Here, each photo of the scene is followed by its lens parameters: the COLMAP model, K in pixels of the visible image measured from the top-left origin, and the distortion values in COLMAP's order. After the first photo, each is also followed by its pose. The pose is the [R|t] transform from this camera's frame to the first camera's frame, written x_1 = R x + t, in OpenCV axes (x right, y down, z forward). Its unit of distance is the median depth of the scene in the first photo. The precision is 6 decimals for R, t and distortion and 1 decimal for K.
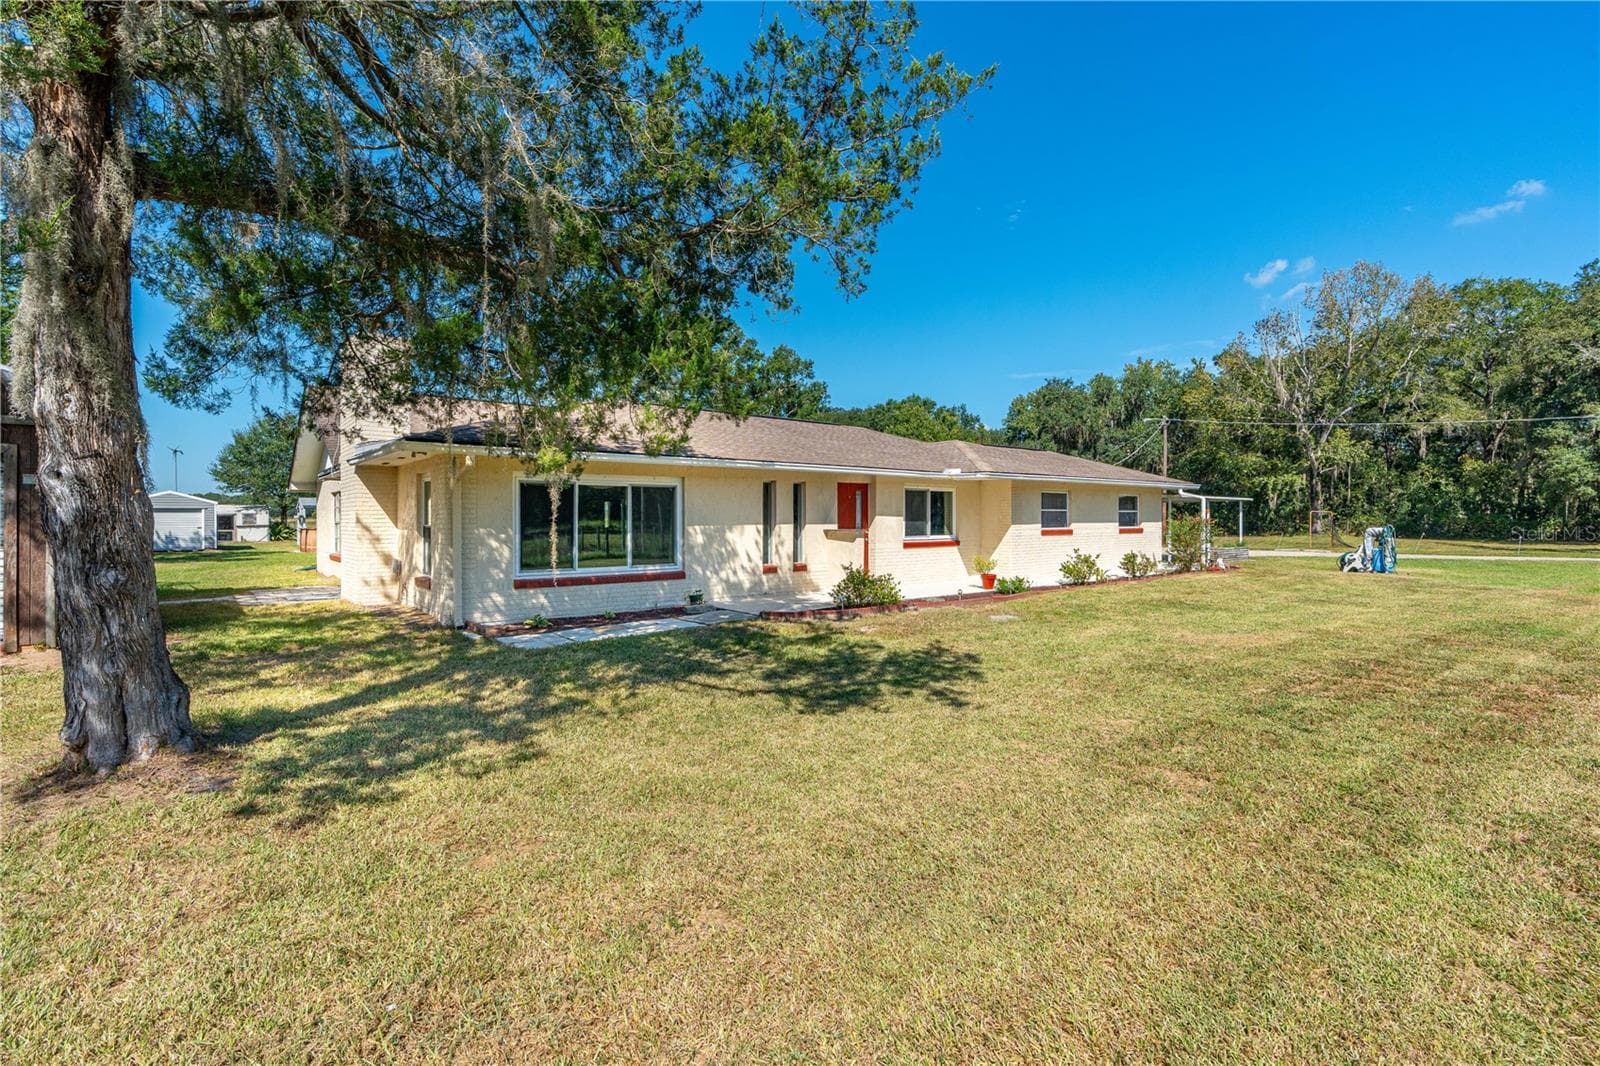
lens RADIAL K [[729.1, 0, 800.3], [0, 729.1, 548.6], [0, 0, 1]] dist [0.000867, -0.000466]
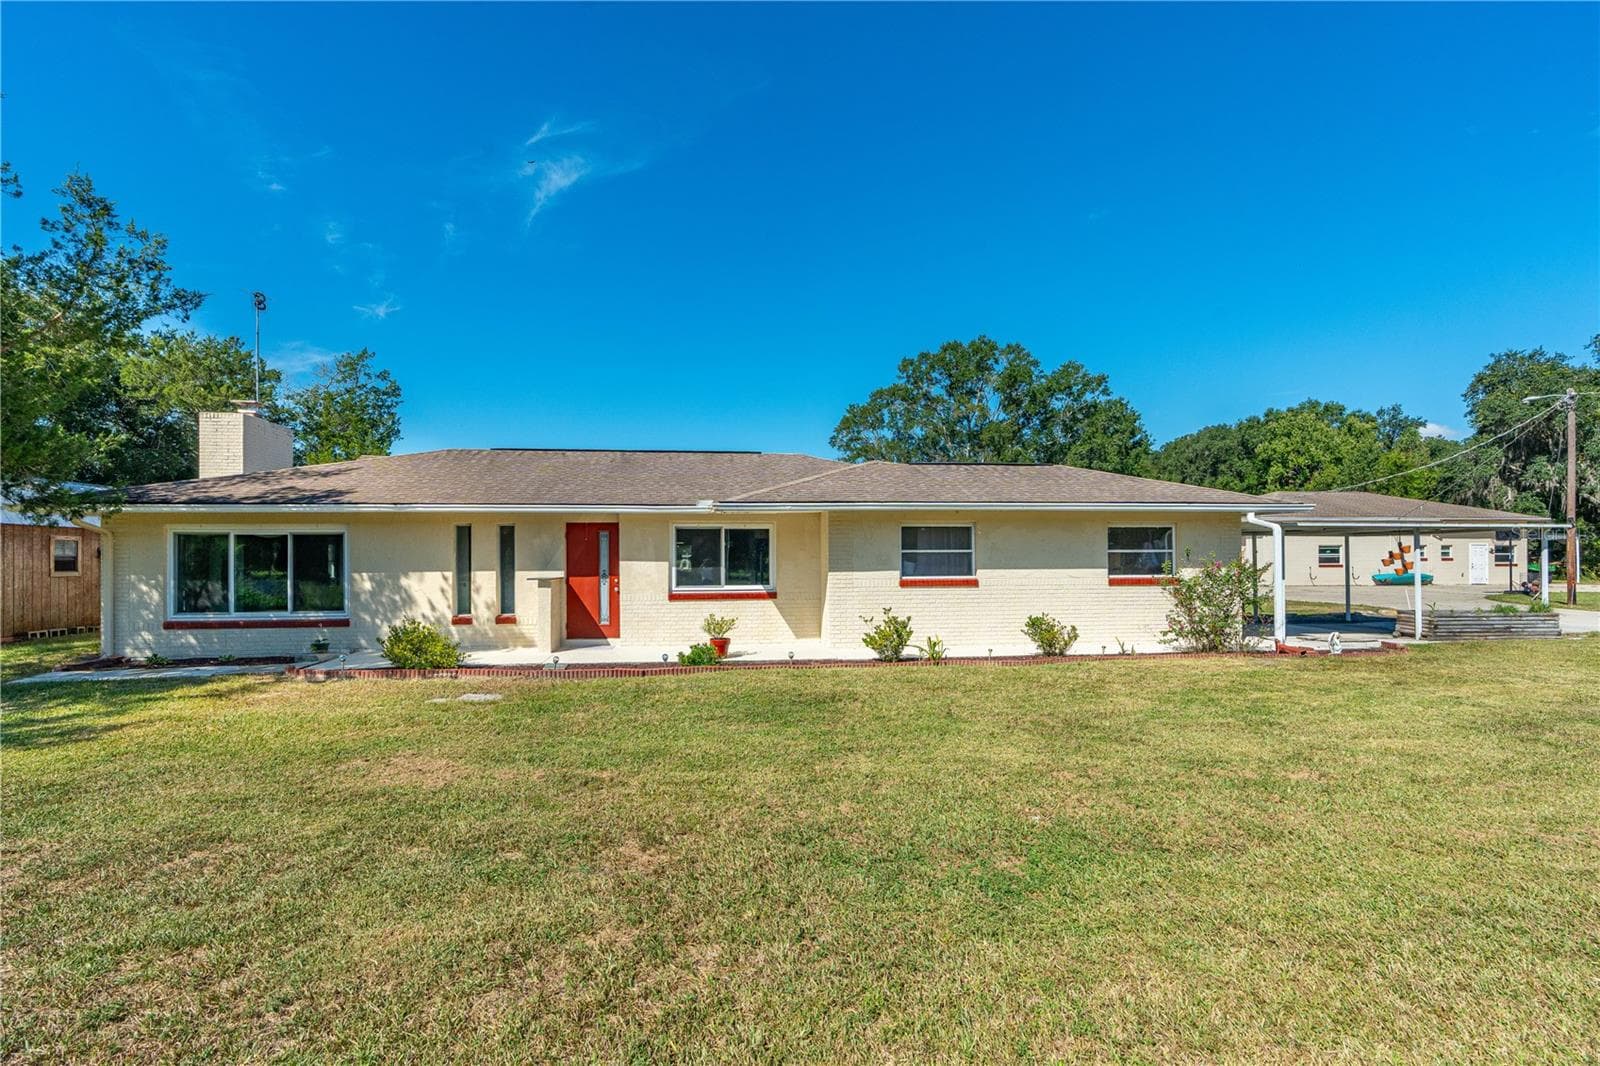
lens RADIAL K [[729.1, 0, 800.3], [0, 729.1, 548.6], [0, 0, 1]] dist [0.000867, -0.000466]
pose [[0.845562, -0.011418, -0.533755, 0.816698], [-0.018451, 0.998549, -0.050590, -0.022971], [0.533558, 0.052626, 0.844124, 0.448385]]
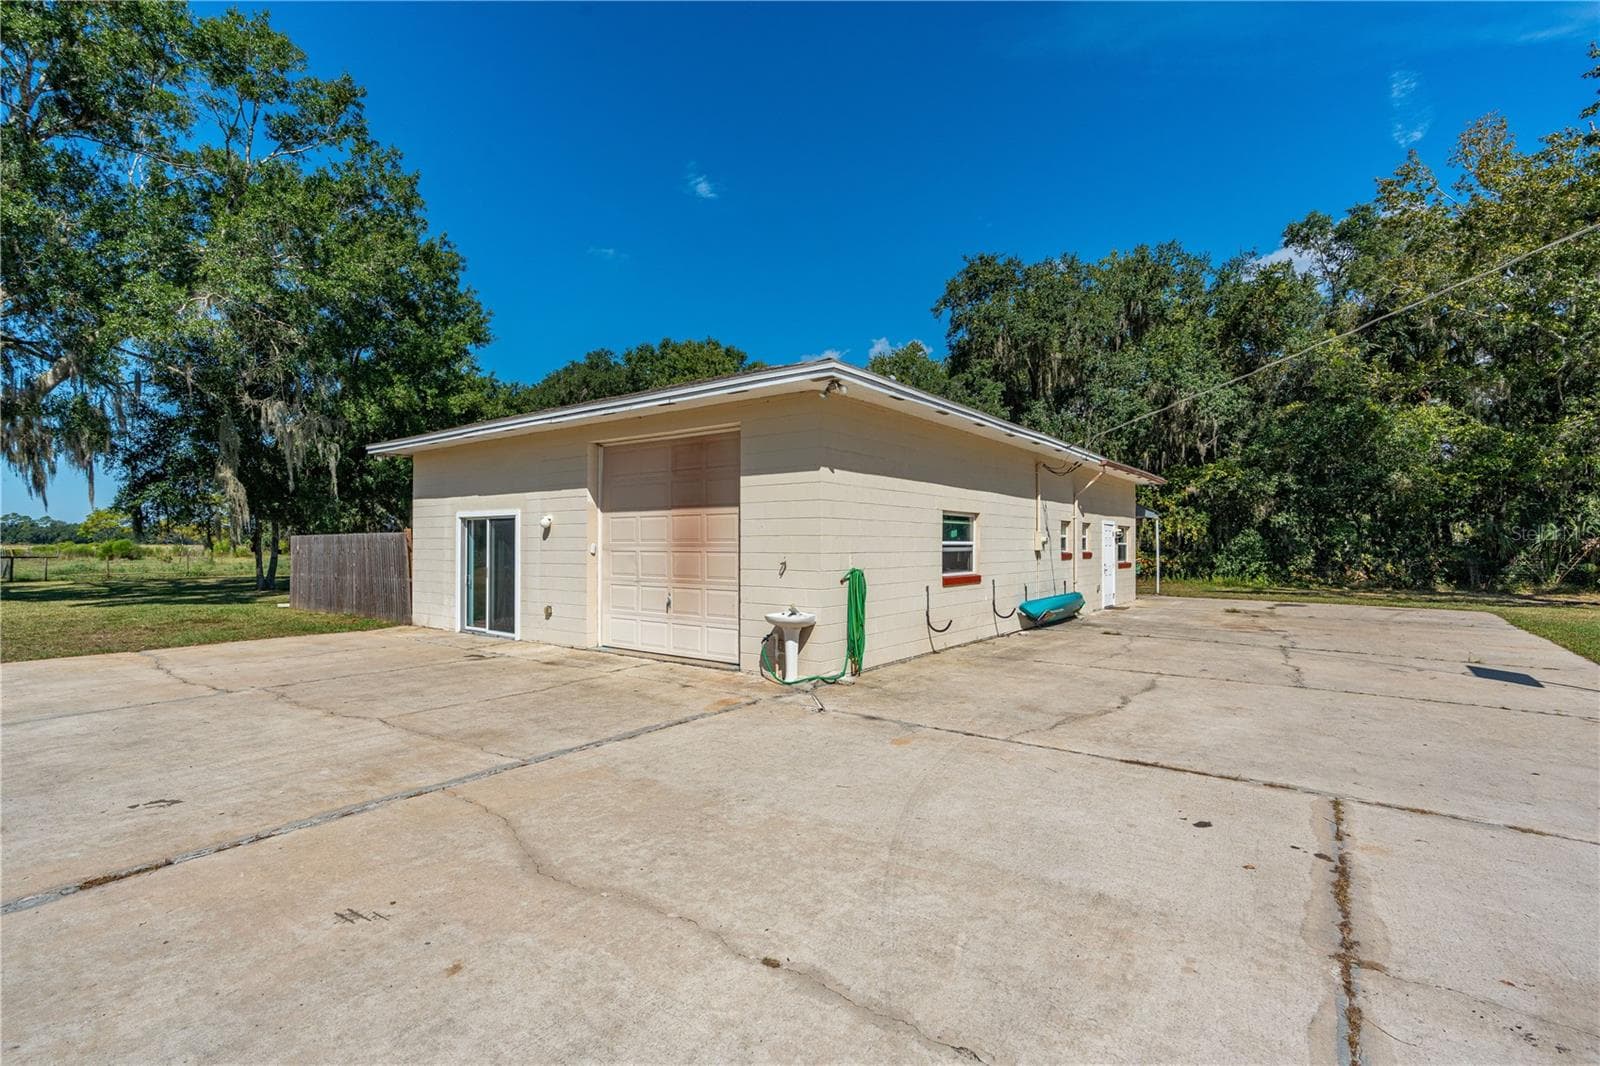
lens RADIAL K [[721.8, 0, 793.3], [0, 721.8, 541.3], [0, 0, 1]] dist [-0.000094, 0.000085]
pose [[0.973448, 0.001425, 0.228904, 0.663348], [0.009082, 0.998953, -0.044841, -0.157836], [-0.228728, 0.045730, 0.972416, 3.113492]]
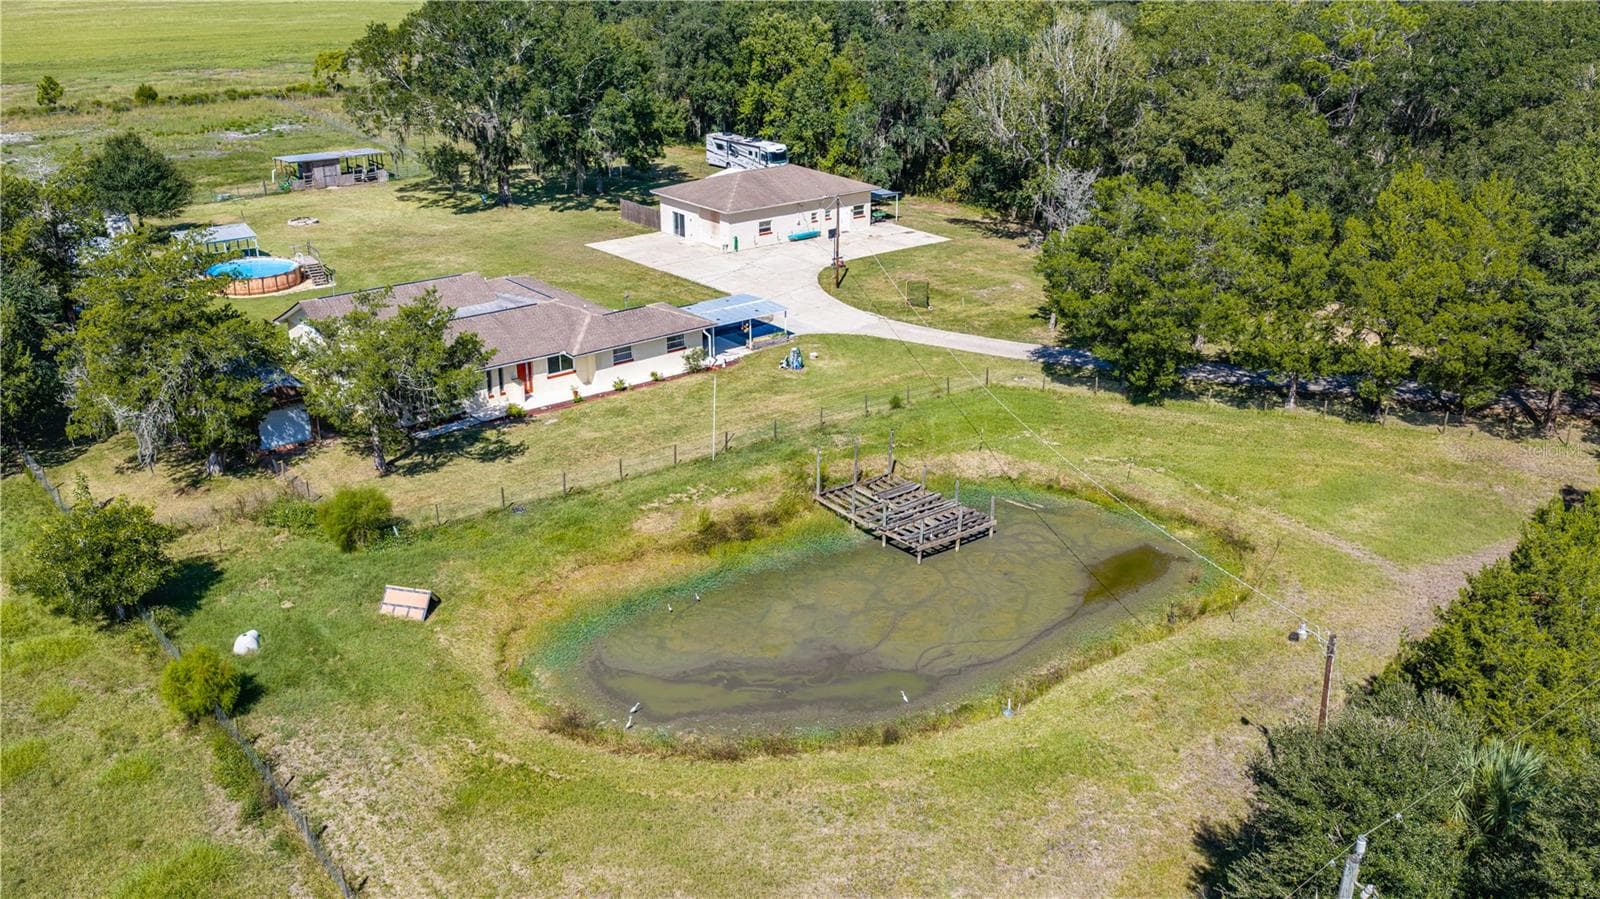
lens RADIAL K [[1328.2, 0, 800.0], [0, 1328.2, 449.5], [0, 0, 1]] dist [0.040044, -0.100213]
pose [[0.999985, 0.001341, 0.005339, 1.216068], [-0.003050, 0.942387, 0.334511, -1.645802], [-0.004582, -0.334523, 0.942377, -4.324244]]
